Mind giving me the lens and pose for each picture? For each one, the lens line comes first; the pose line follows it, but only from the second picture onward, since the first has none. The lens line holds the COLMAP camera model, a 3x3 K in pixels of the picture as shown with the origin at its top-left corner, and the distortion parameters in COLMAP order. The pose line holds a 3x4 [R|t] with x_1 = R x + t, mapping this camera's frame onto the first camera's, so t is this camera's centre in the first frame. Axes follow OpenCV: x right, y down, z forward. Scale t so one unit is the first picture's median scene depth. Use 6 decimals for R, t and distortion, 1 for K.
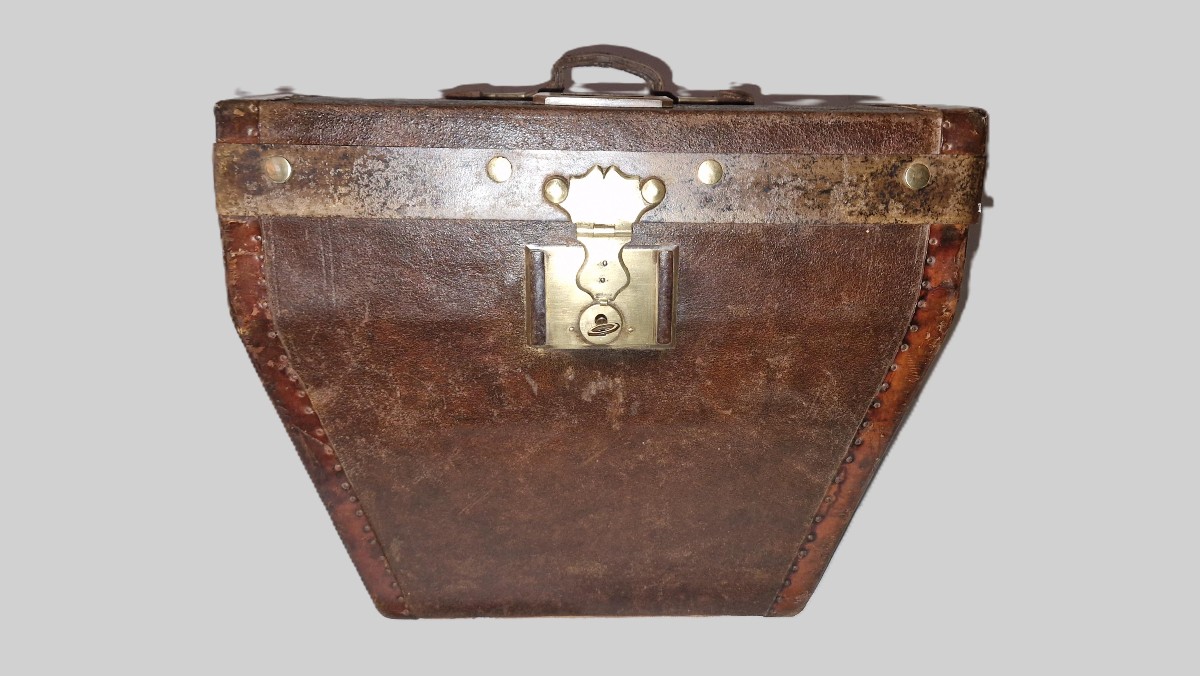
lens RADIAL K [[812.4, 0, 603.9], [0, 812.4, 336.7], [0, 0, 1]] dist [0.073117, -0.082072]
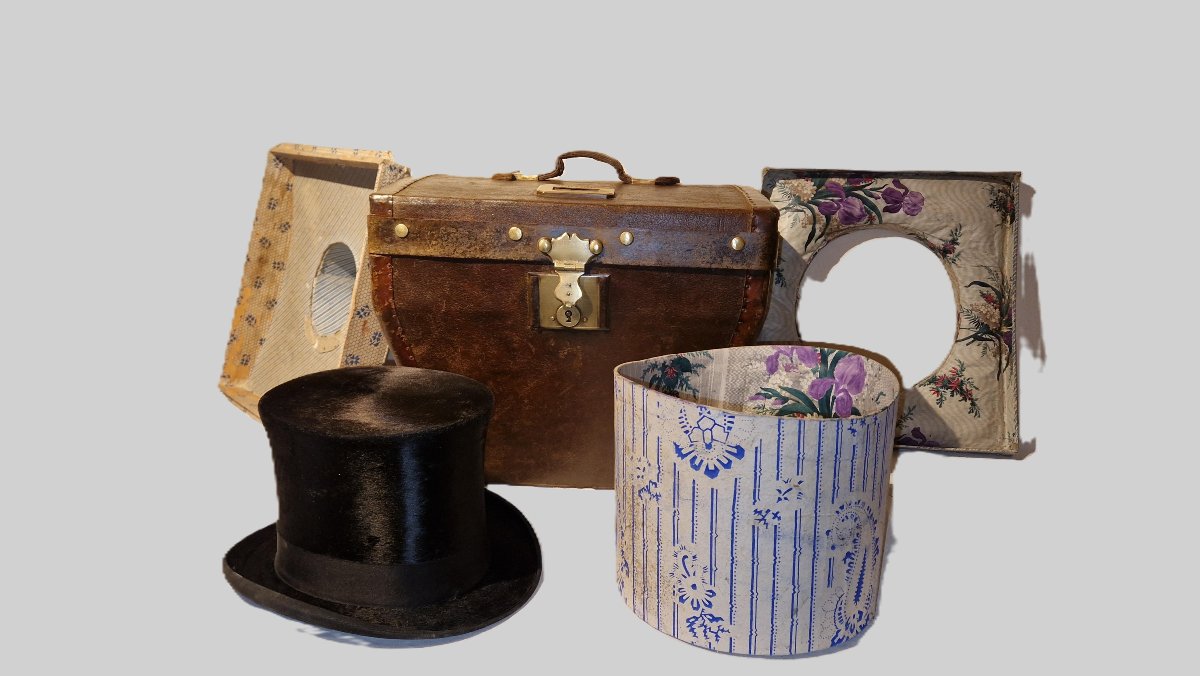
lens RADIAL K [[812.4, 0, 603.9], [0, 812.4, 336.7], [0, 0, 1]] dist [0.073117, -0.082072]
pose [[0.997829, 0.034713, -0.055967, 0.185784], [-0.032389, 0.998596, 0.041910, -0.050551], [0.057343, -0.040006, 0.997553, -0.860643]]
